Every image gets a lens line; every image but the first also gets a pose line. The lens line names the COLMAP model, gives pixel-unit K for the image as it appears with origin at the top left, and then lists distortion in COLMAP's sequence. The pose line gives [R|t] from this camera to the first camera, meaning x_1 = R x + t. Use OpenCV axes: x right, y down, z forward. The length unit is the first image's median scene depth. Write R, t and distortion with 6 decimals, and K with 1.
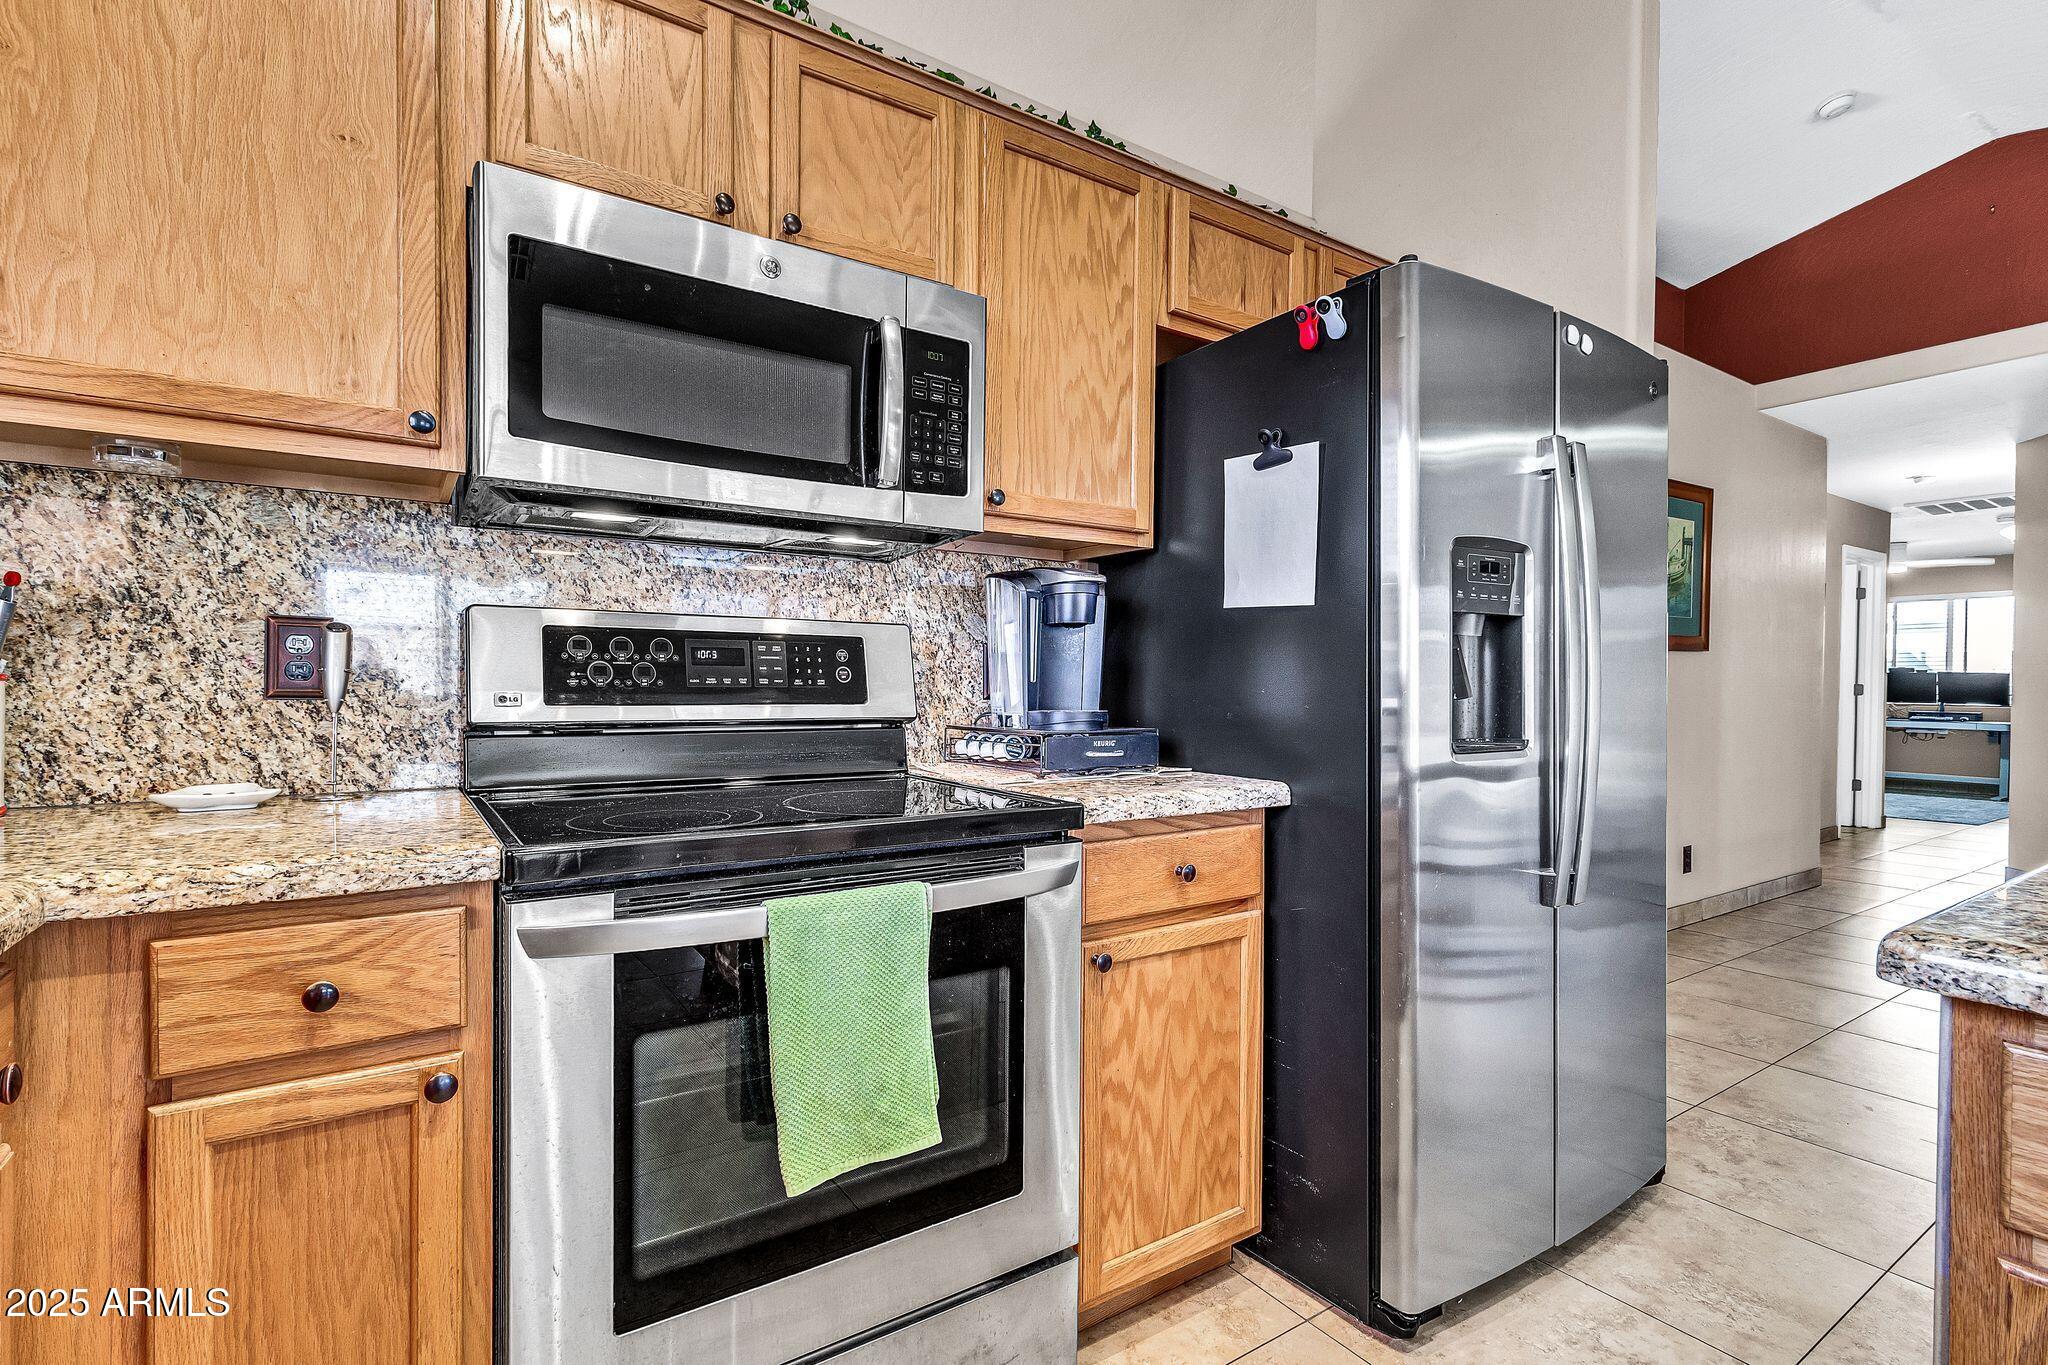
lens RADIAL K [[946.0, 0, 1005.2], [0, 946.0, 698.0], [0, 0, 1]] dist [0.005931, 0.000298]
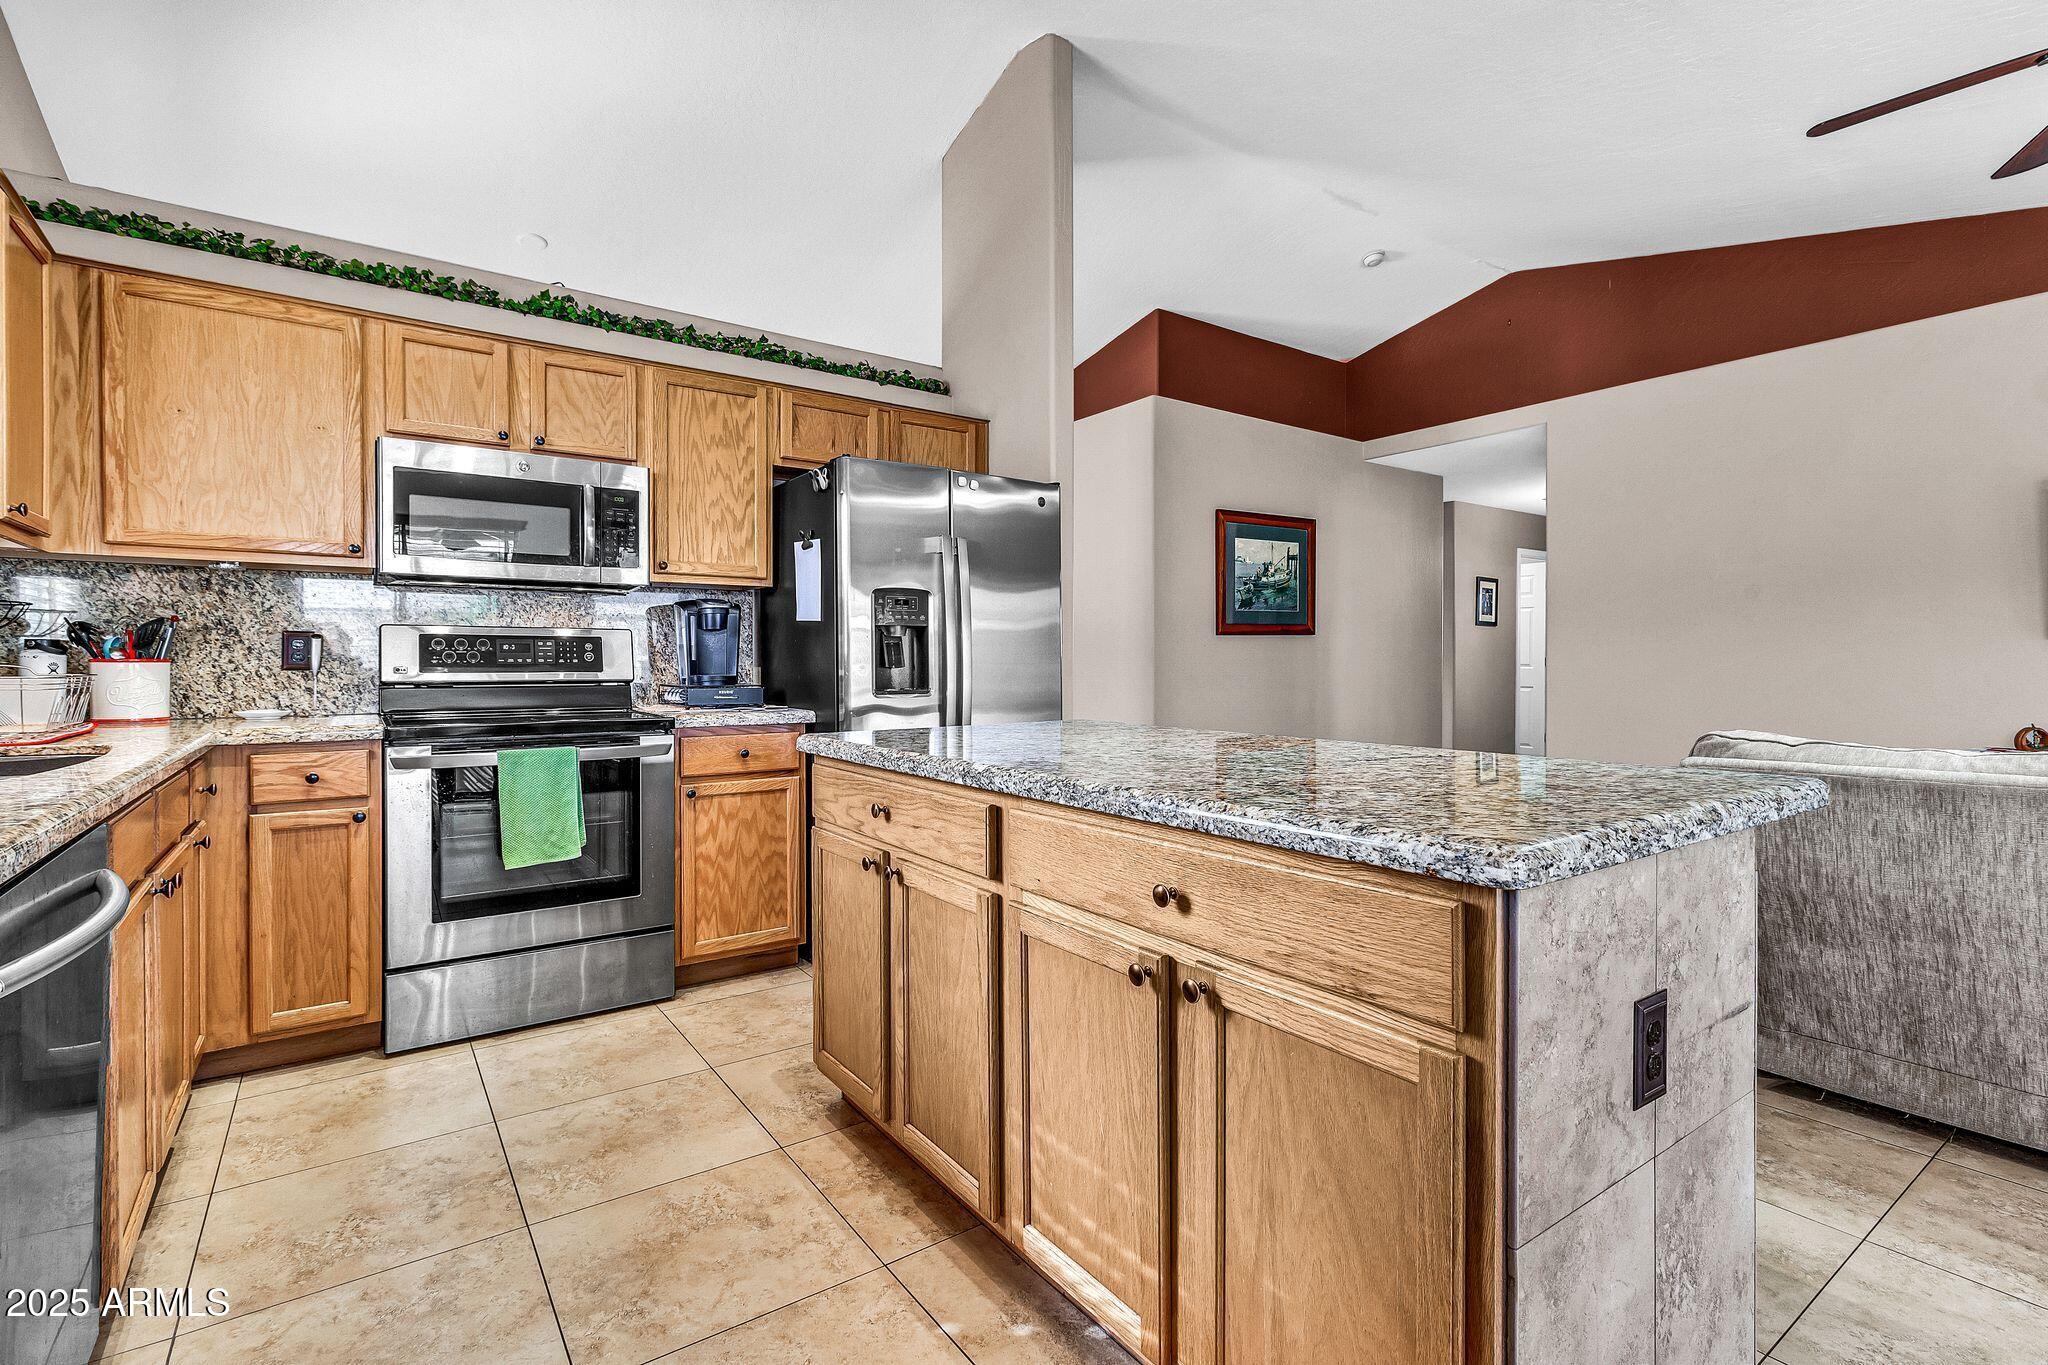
lens RADIAL K [[946.0, 0, 1021.9], [0, 946.0, 671.1], [0, 0, 1]] dist [0.005931, 0.000298]
pose [[0.999496, -0.005672, 0.031249, 0.776544], [0.005789, 0.999977, -0.003672, 0.019414], [-0.031227, 0.003851, 0.999505, -1.127610]]
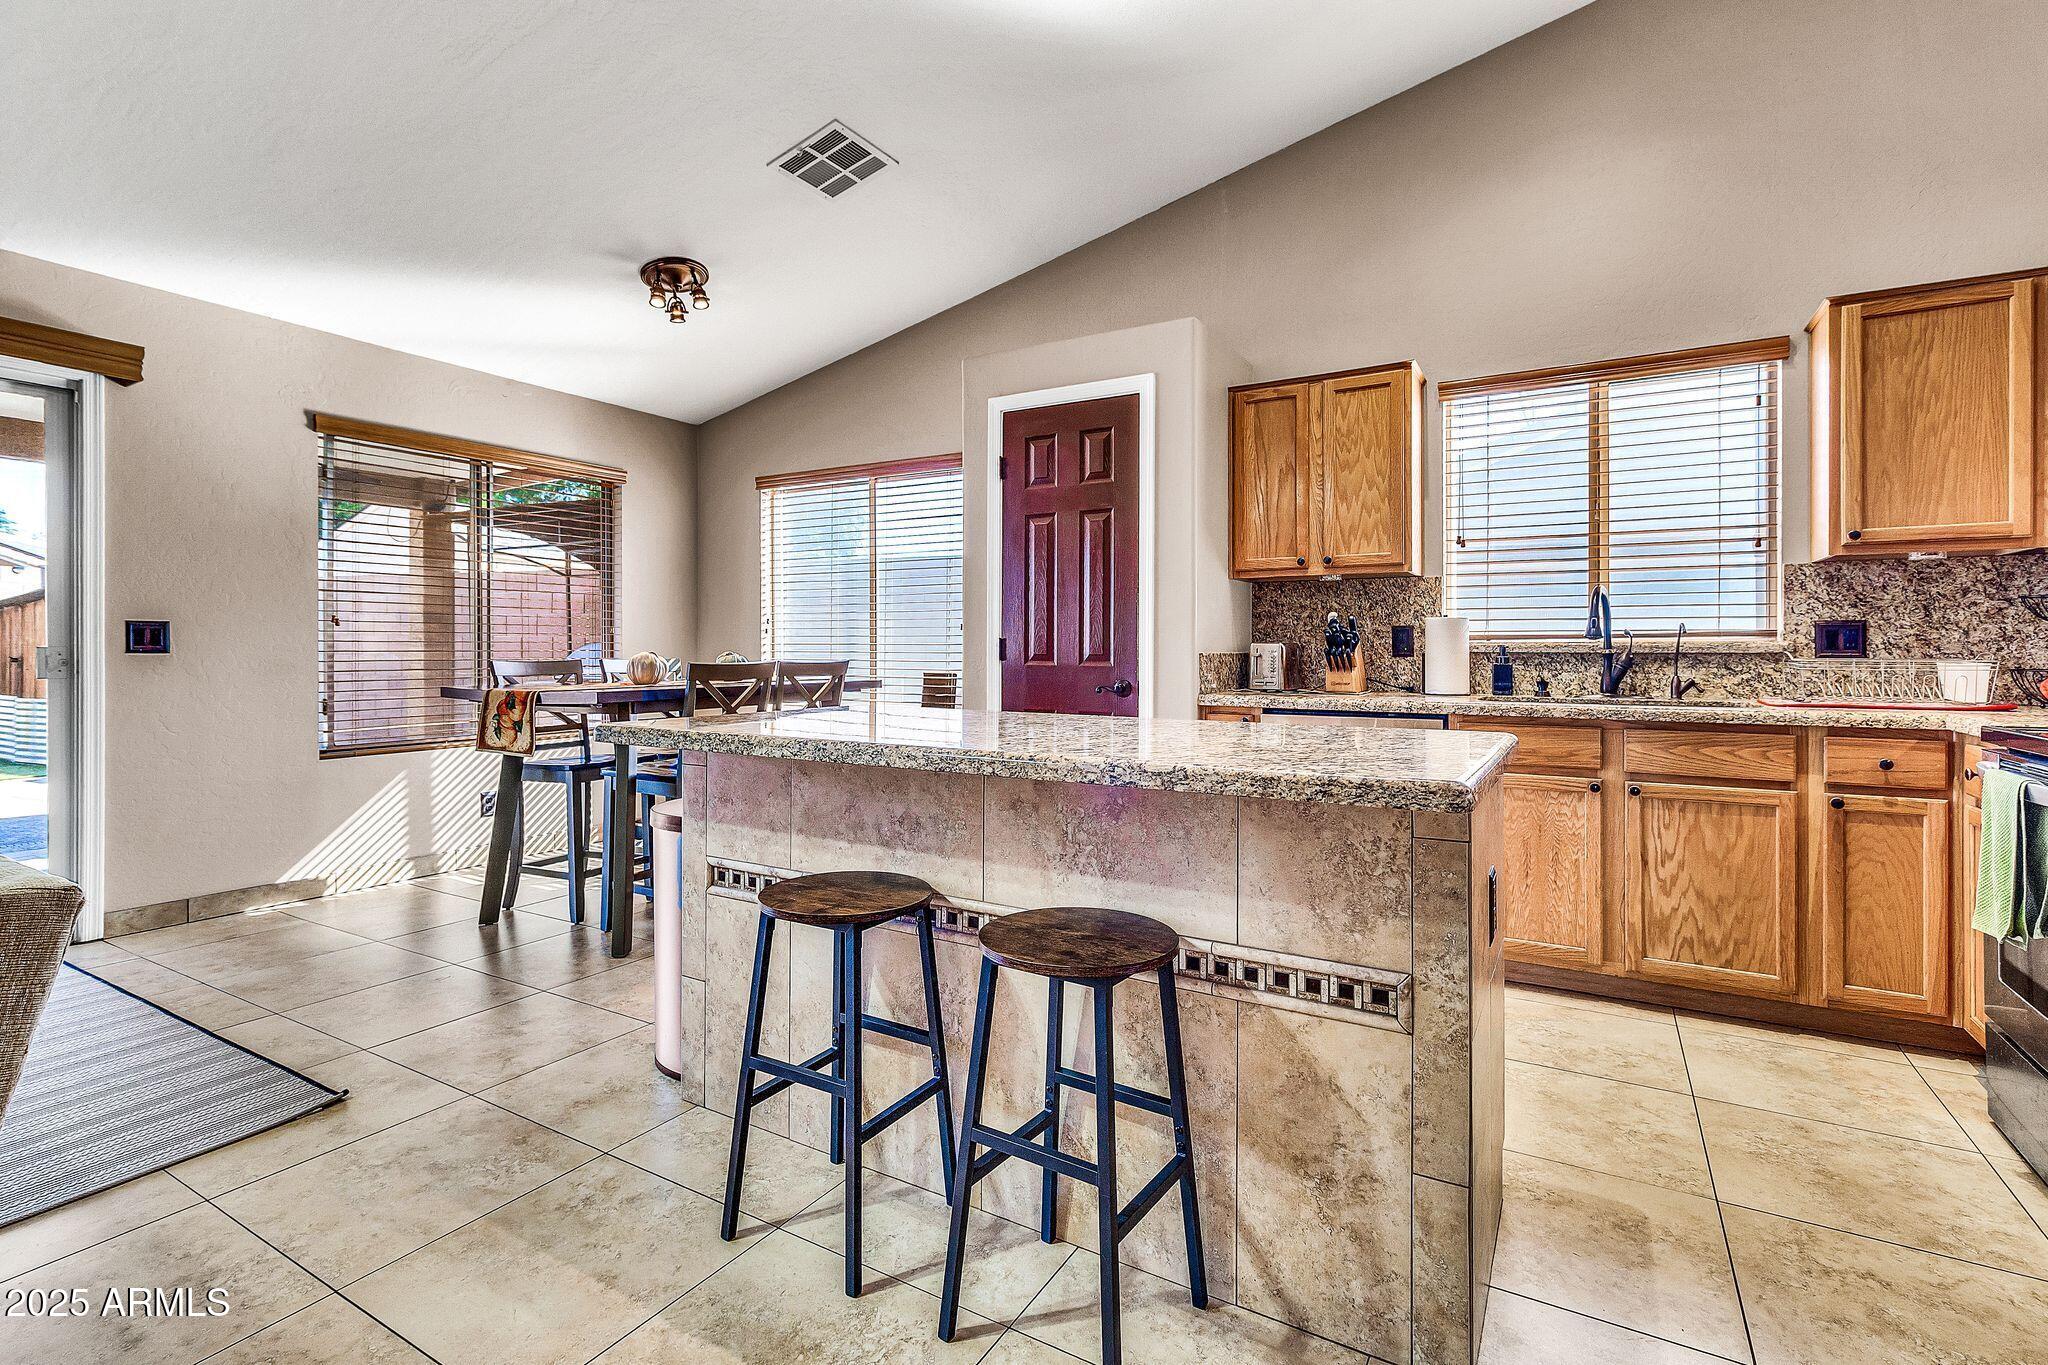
lens RADIAL K [[946.0, 0, 1025.9], [0, 946.0, 658.4], [0, 0, 1]] dist [0.005931, 0.000298]
pose [[-0.900177, -0.004105, -0.435505, 1.662462], [-0.013857, 0.999719, 0.019220, -0.003807], [0.435304, 0.023336, -0.899981, 1.374283]]
